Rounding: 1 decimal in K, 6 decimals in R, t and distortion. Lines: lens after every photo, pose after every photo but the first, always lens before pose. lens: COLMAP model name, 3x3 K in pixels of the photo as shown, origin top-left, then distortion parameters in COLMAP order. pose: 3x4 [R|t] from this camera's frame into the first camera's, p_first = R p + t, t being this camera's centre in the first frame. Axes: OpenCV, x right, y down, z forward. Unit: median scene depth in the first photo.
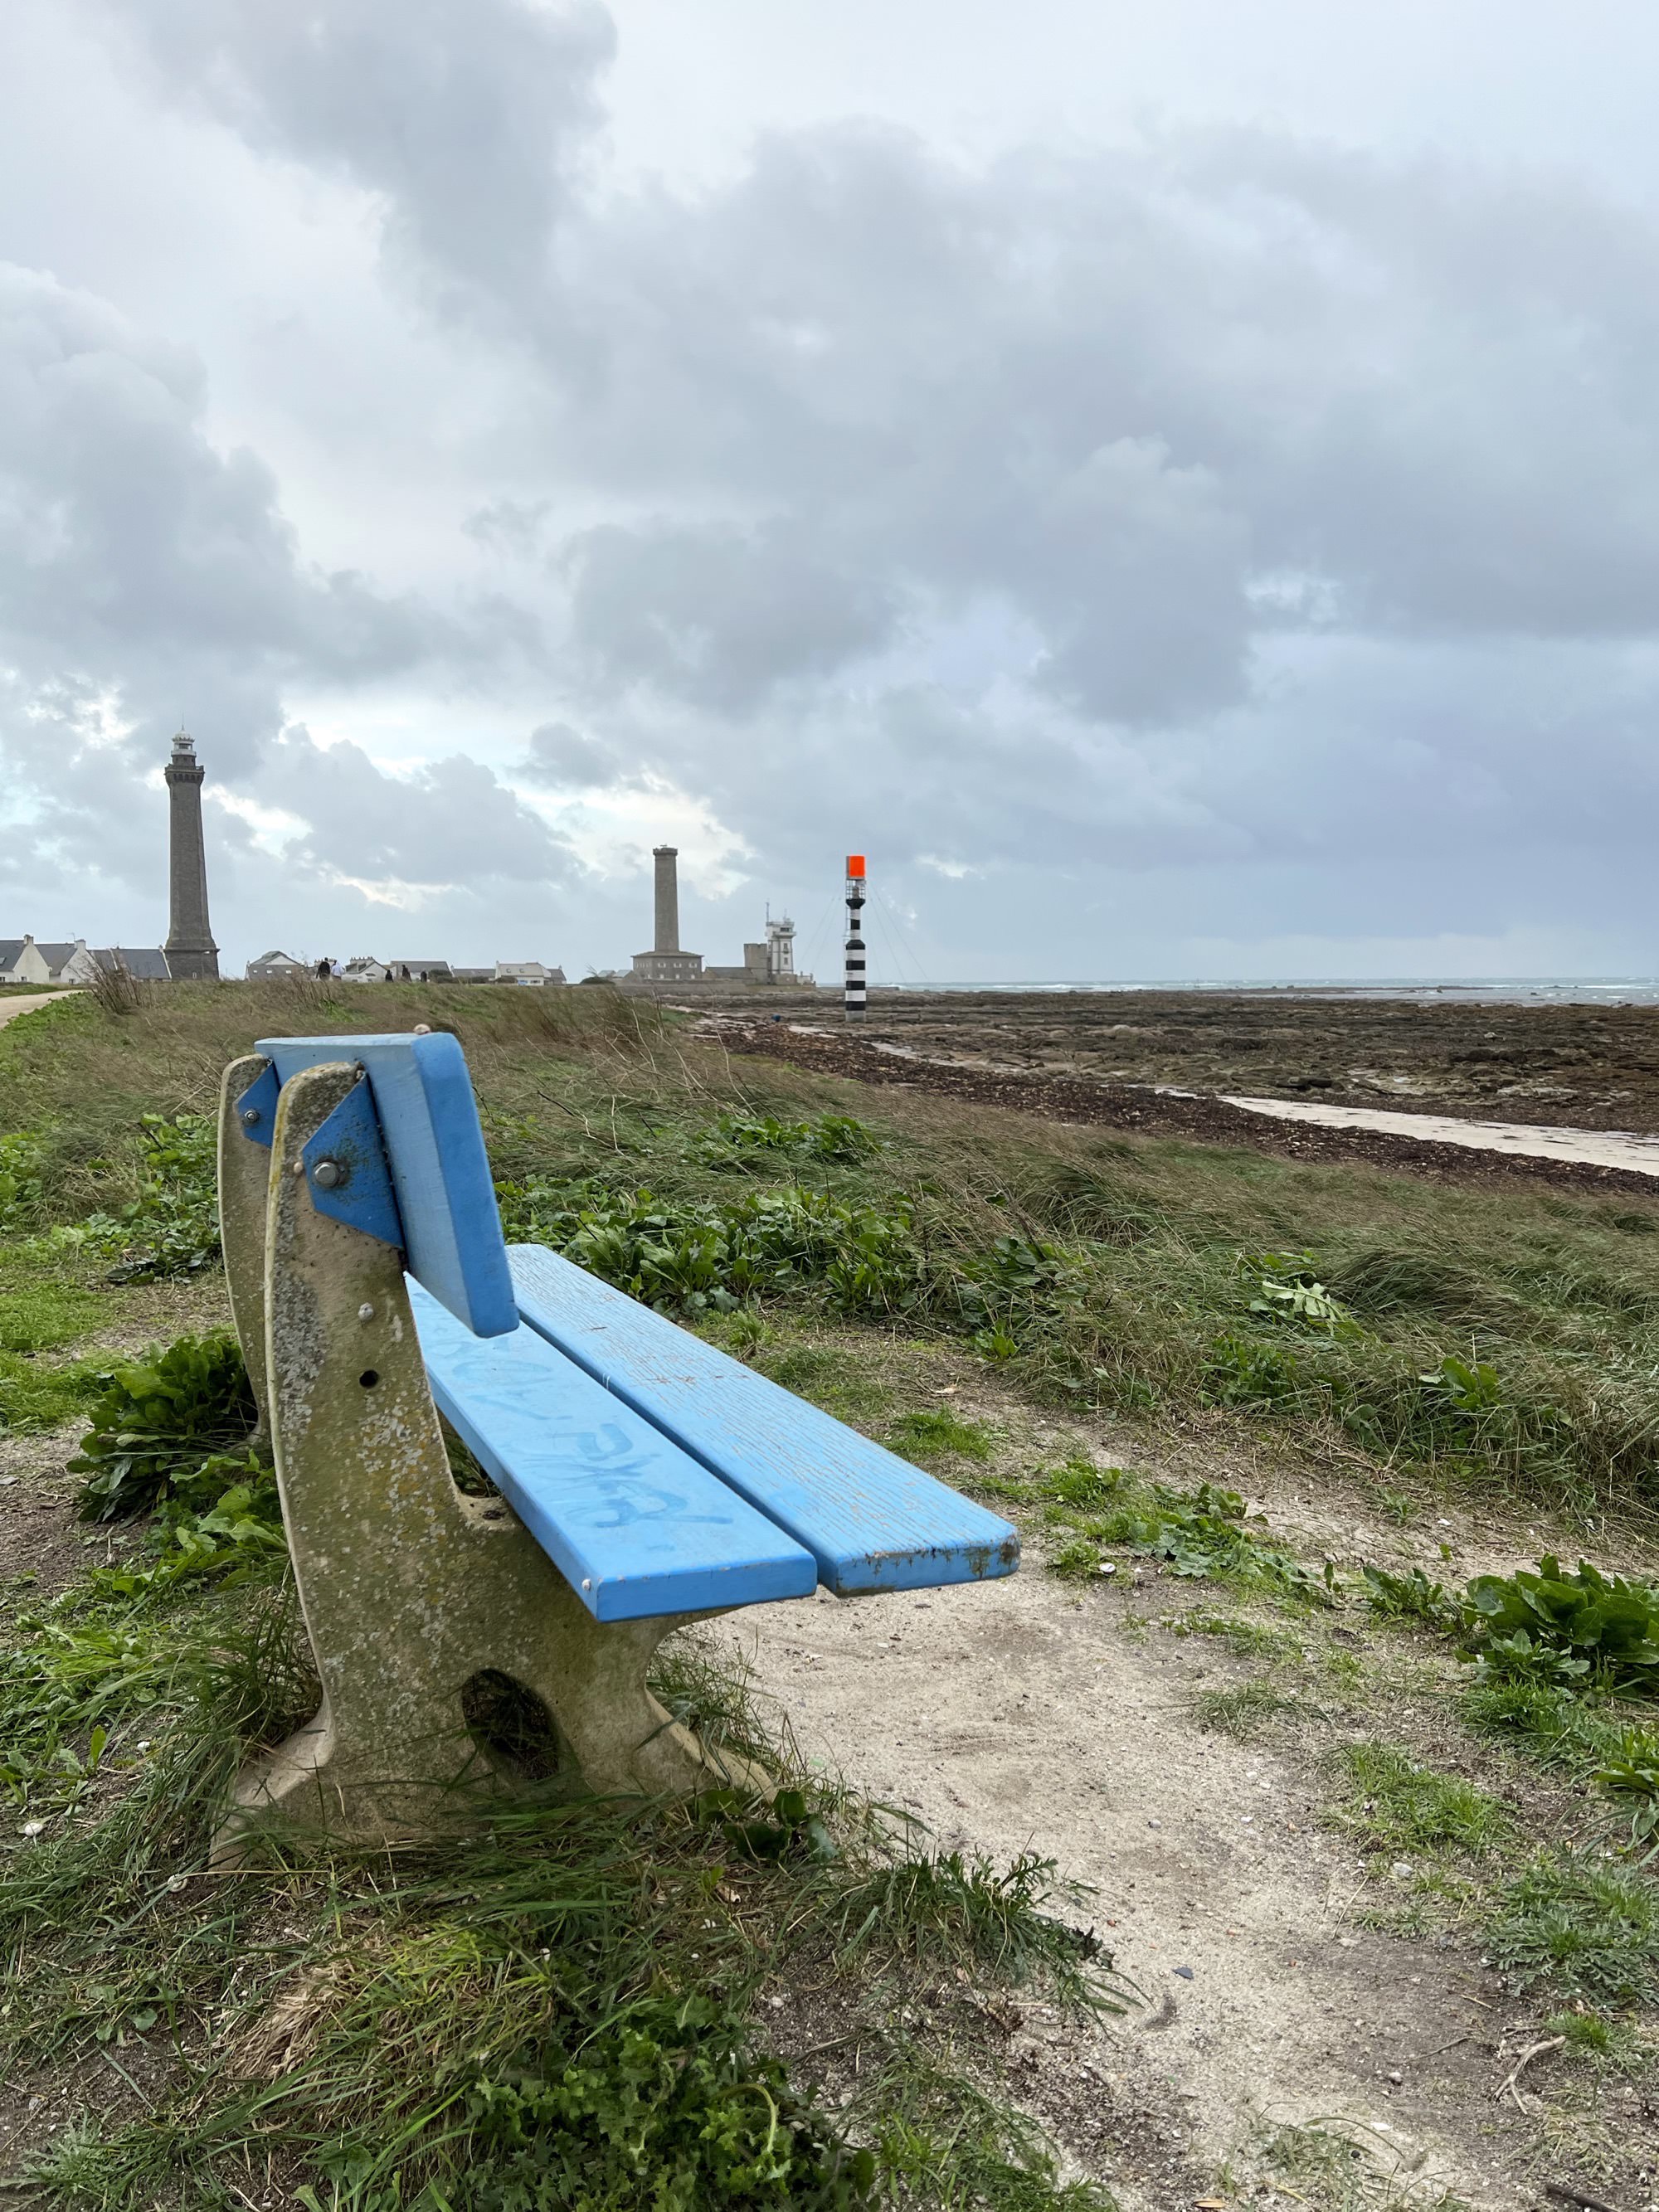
lens RADIAL K [[1631.8, 0, 845.9], [0, 1631.8, 1097.3], [0, 0, 1]] dist [0.014592, 0.000623]
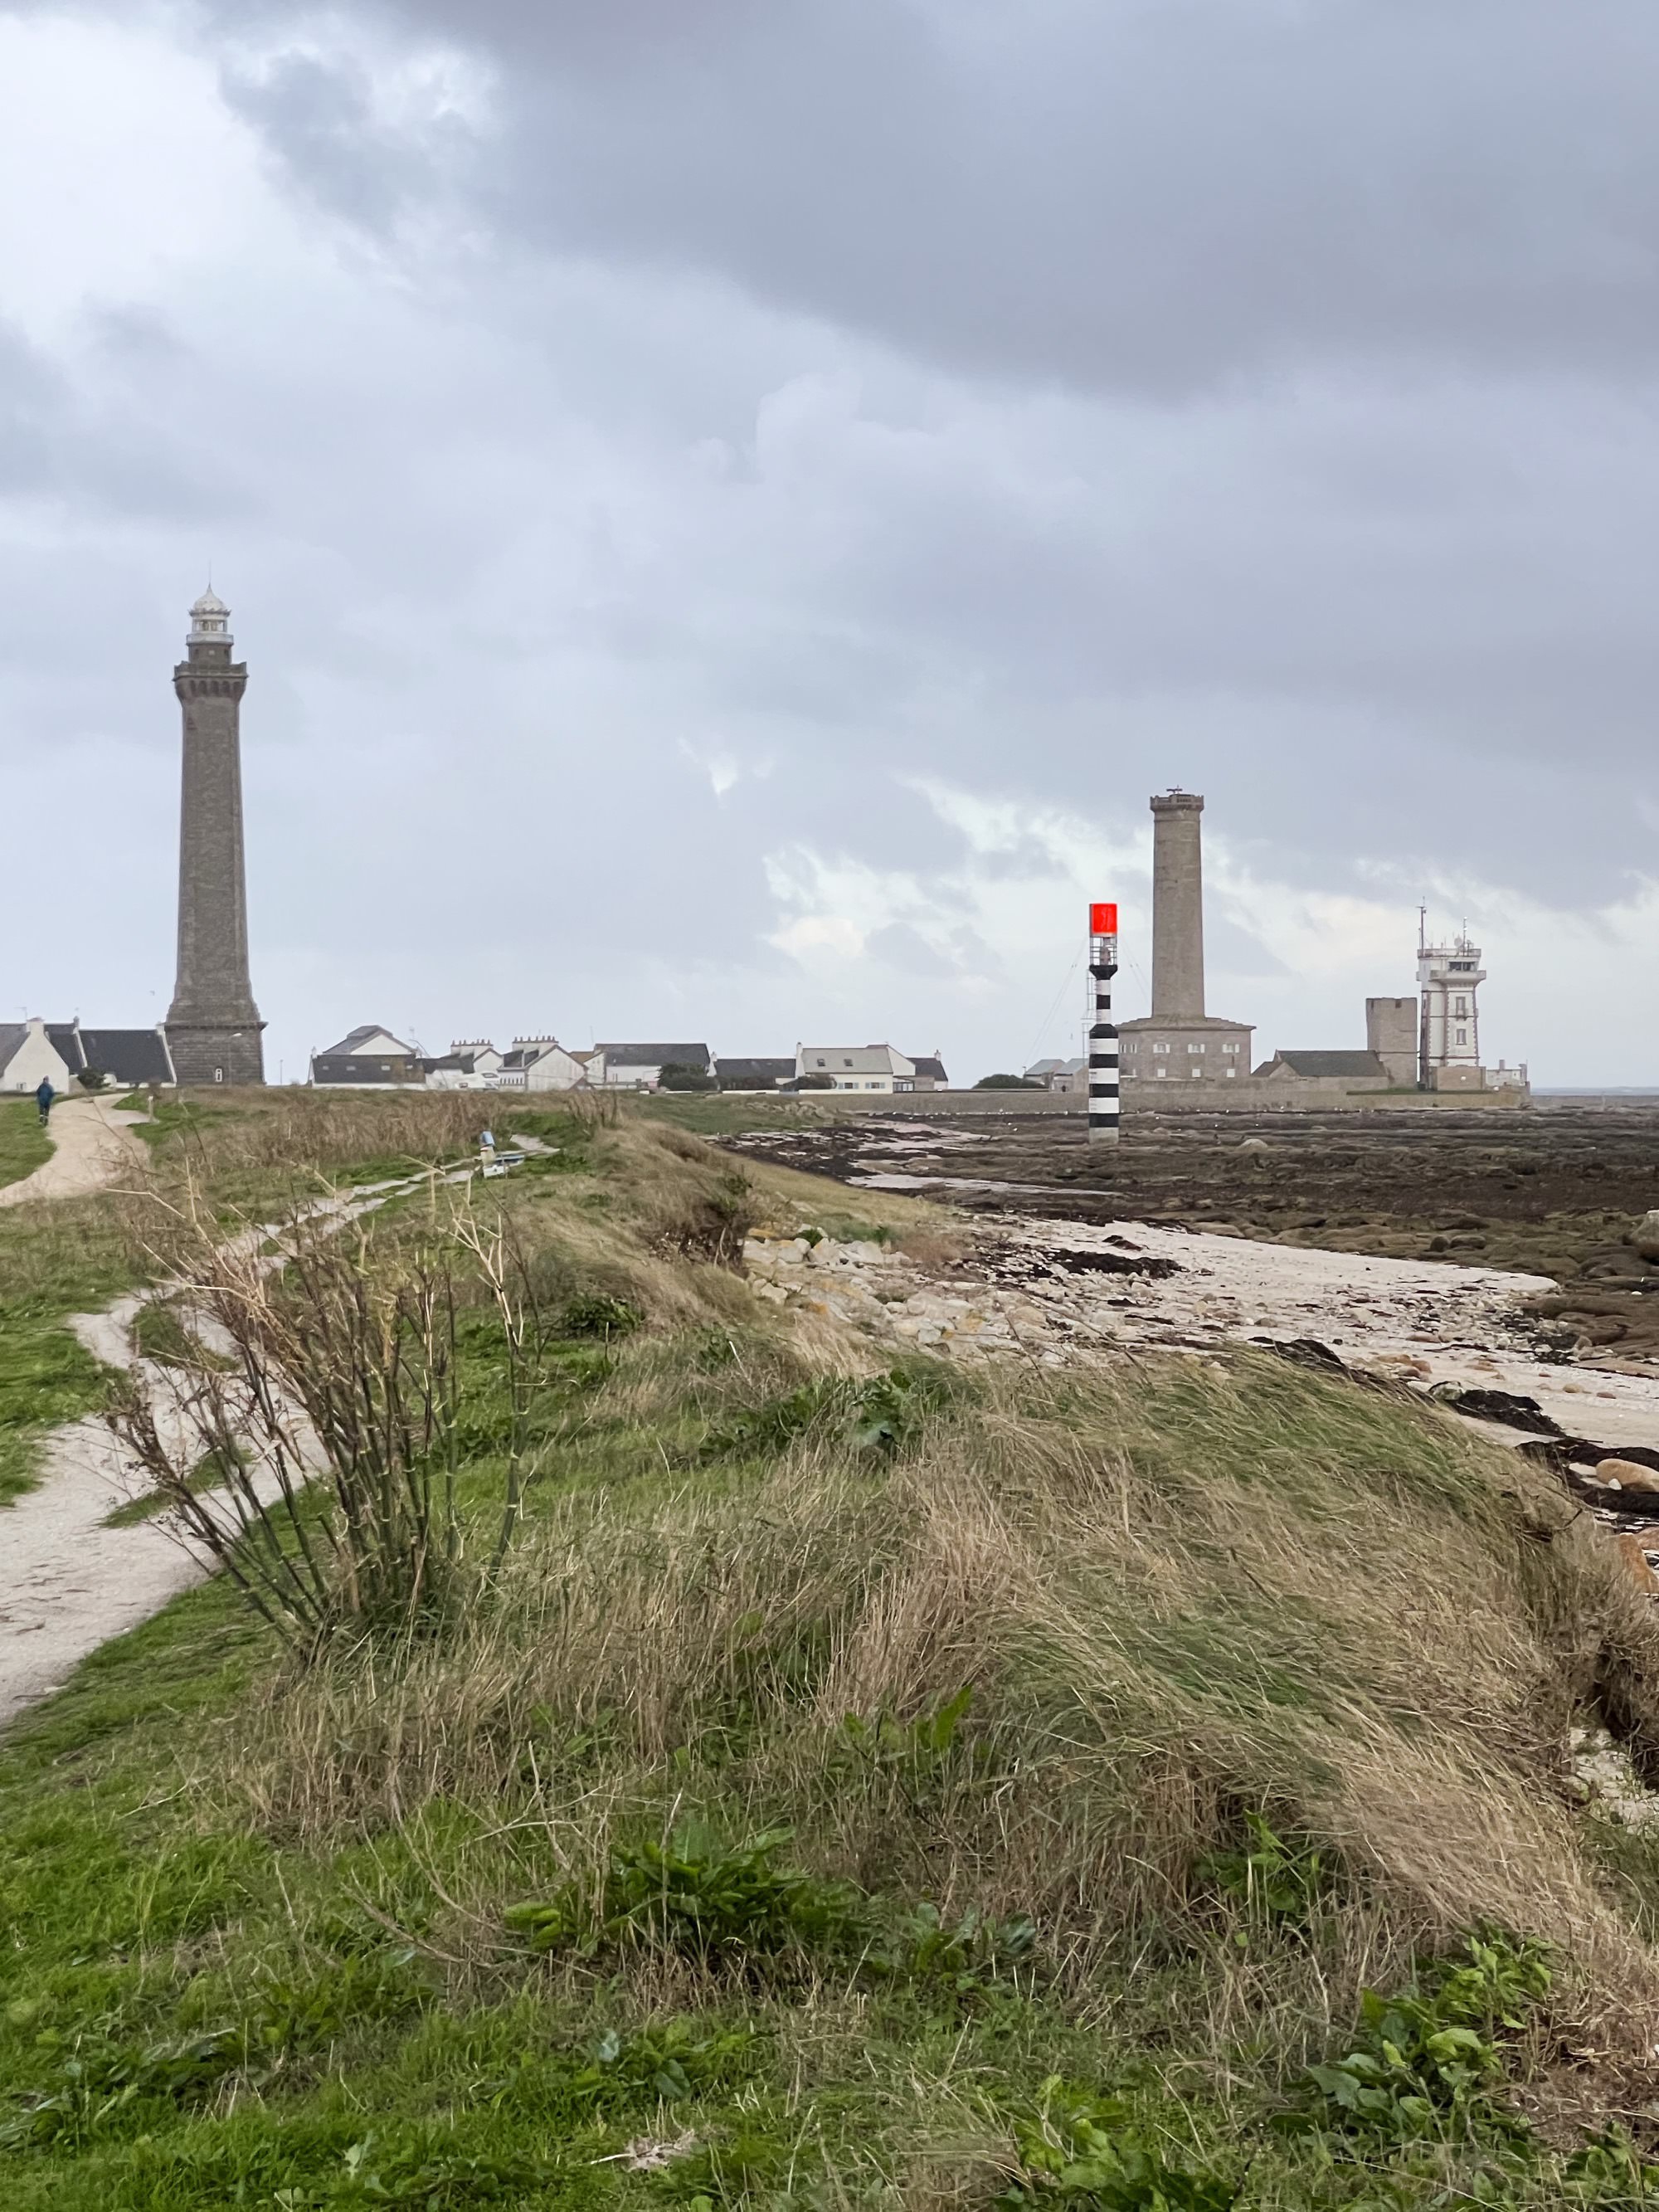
lens RADIAL K [[5043.5, 0, 827.5], [0, 5043.5, 1106.4], [0, 0, 1]] dist [0.009487, 0.000000]
pose [[0.966305, -0.002609, -0.257387, 0.182732], [-0.014337, 0.997851, -0.063943, 0.031661], [0.257001, 0.065479, 0.964190, -0.448614]]
